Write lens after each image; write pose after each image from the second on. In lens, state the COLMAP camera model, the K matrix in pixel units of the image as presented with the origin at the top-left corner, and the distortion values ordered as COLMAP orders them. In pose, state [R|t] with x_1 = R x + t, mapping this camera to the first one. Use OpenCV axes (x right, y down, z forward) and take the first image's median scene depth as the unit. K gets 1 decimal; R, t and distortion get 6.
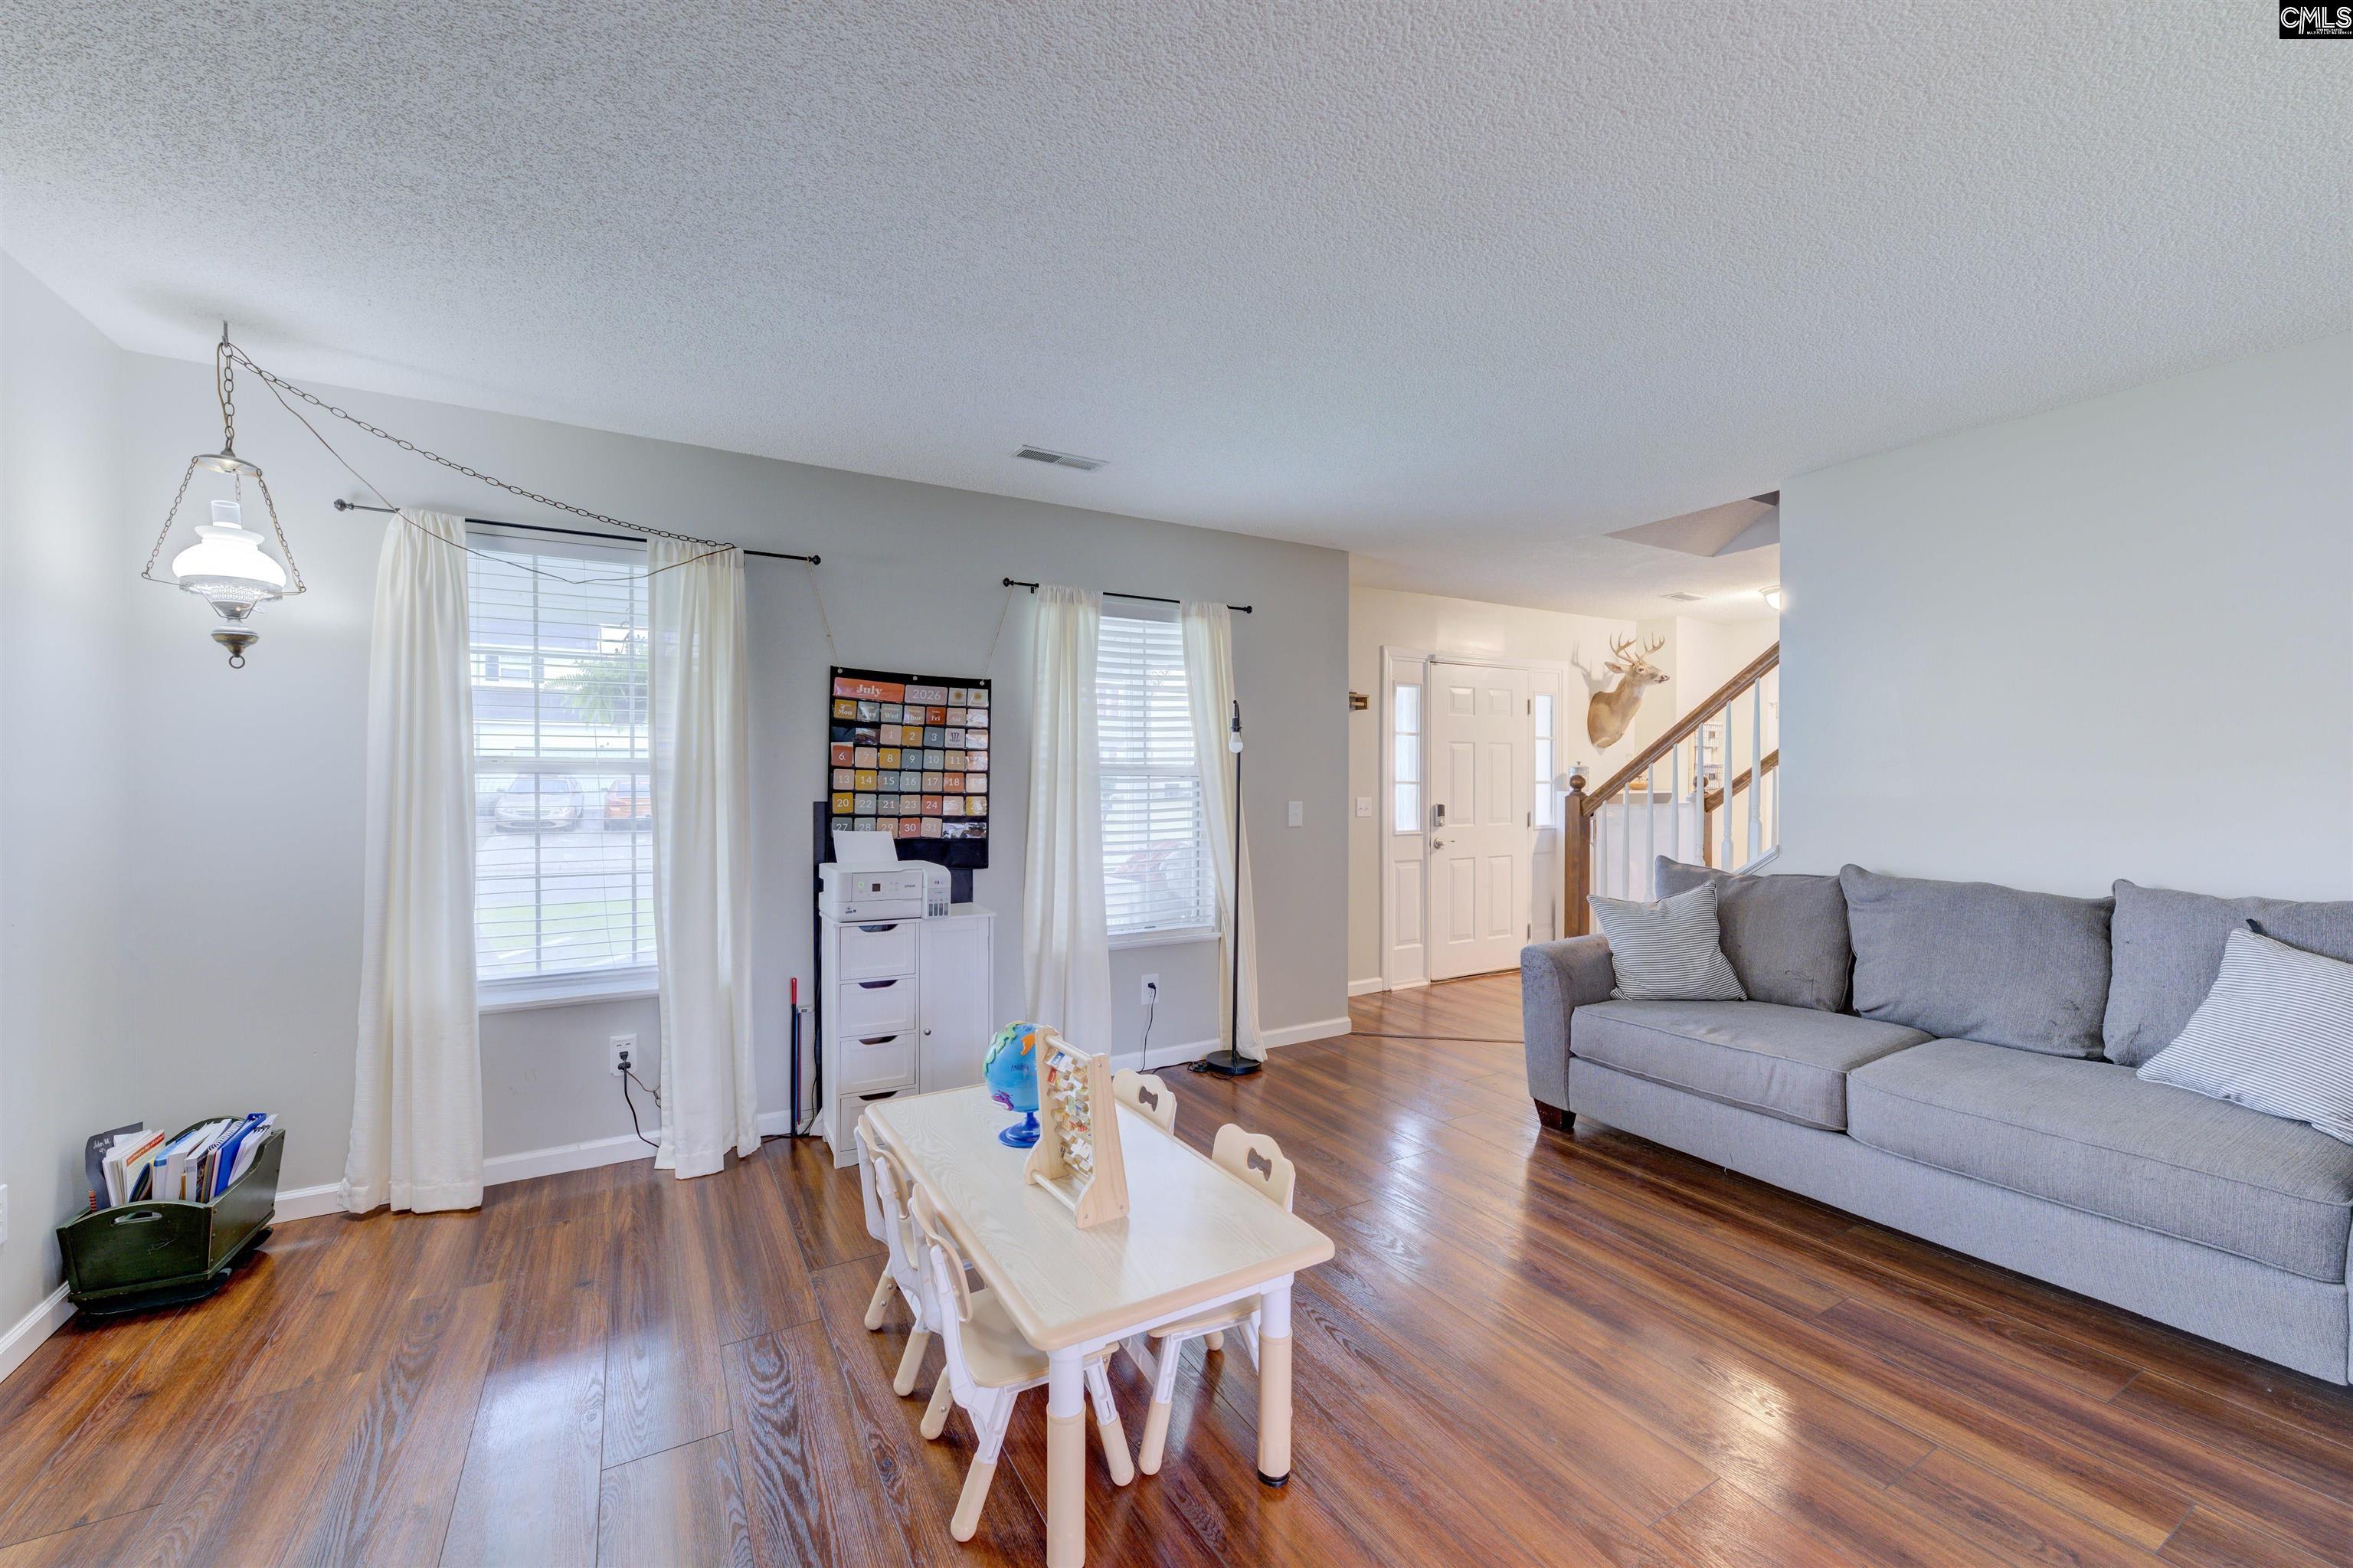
lens RADIAL K [[939.7, 0, 1176.5], [0, 939.7, 784.0], [0, 0, 1]] dist [0.000158, 0.000042]
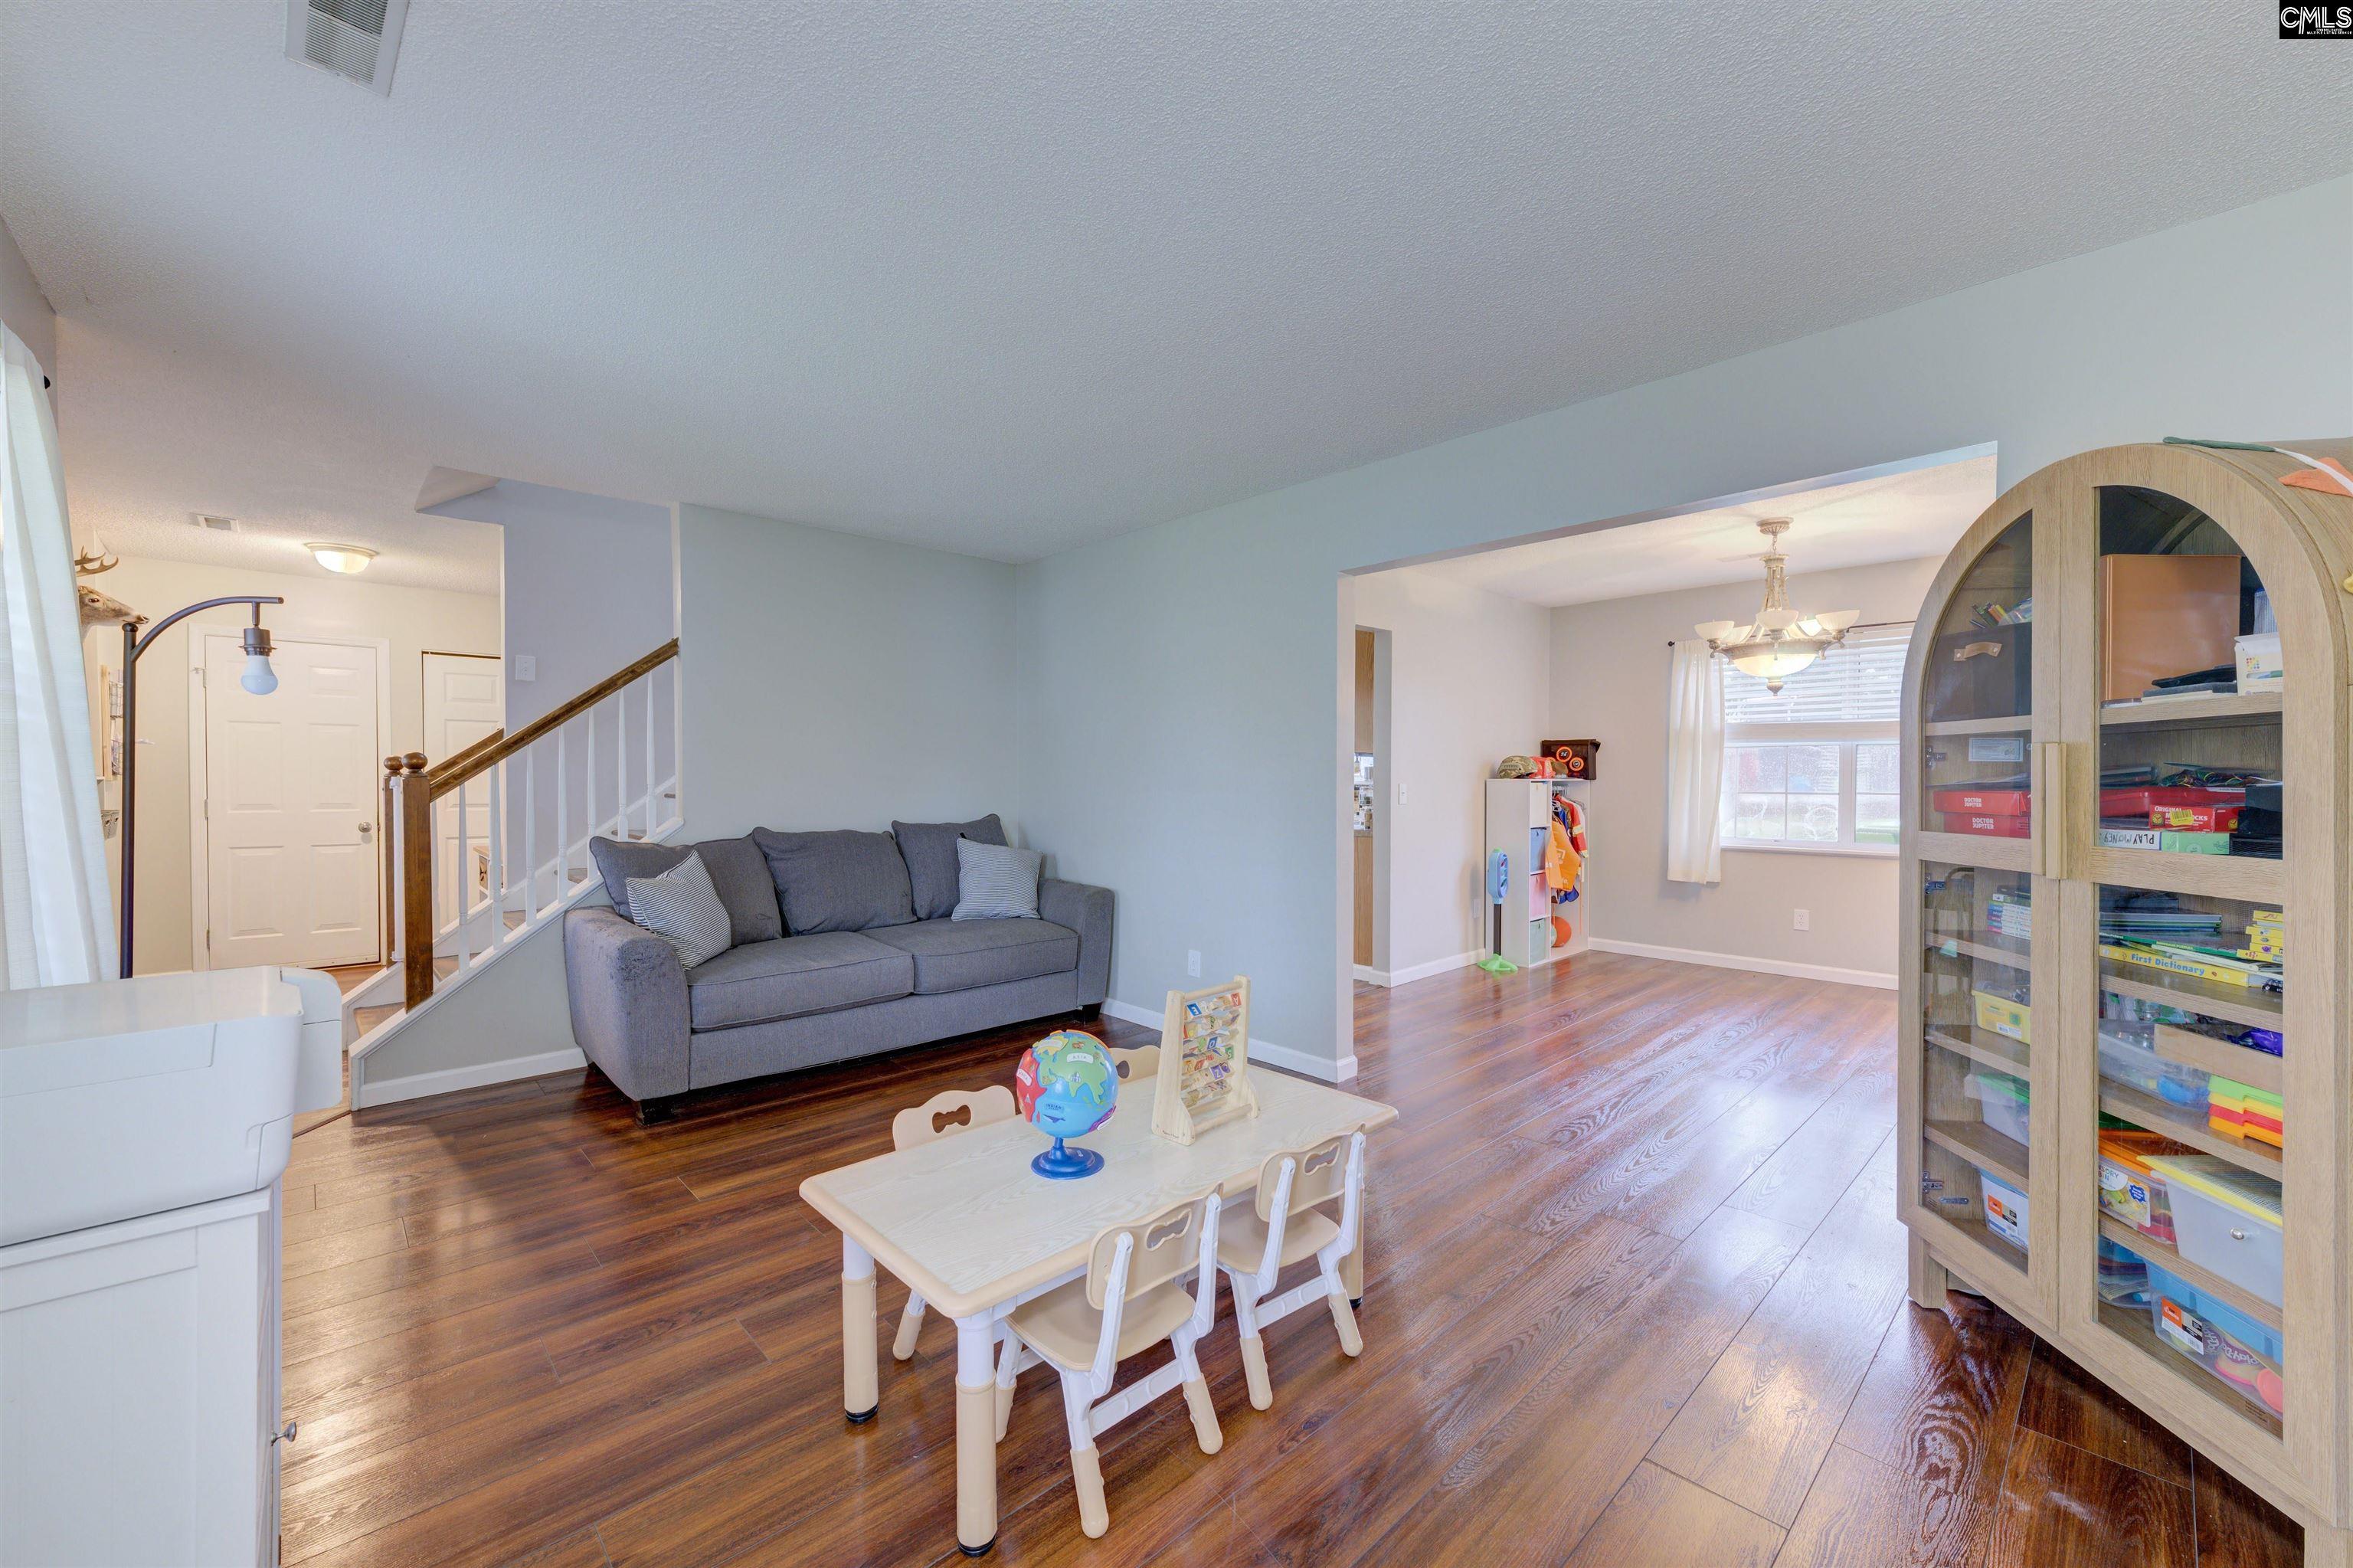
lens RADIAL K [[939.7, 0, 1176.5], [0, 939.7, 784.0], [0, 0, 1]] dist [0.000158, 0.000042]
pose [[-0.240583, -0.000288, 0.970629, -0.764375], [0.002046, 0.999998, 0.000804, 0.029755], [-0.970626, 0.002179, -0.240582, 0.844977]]
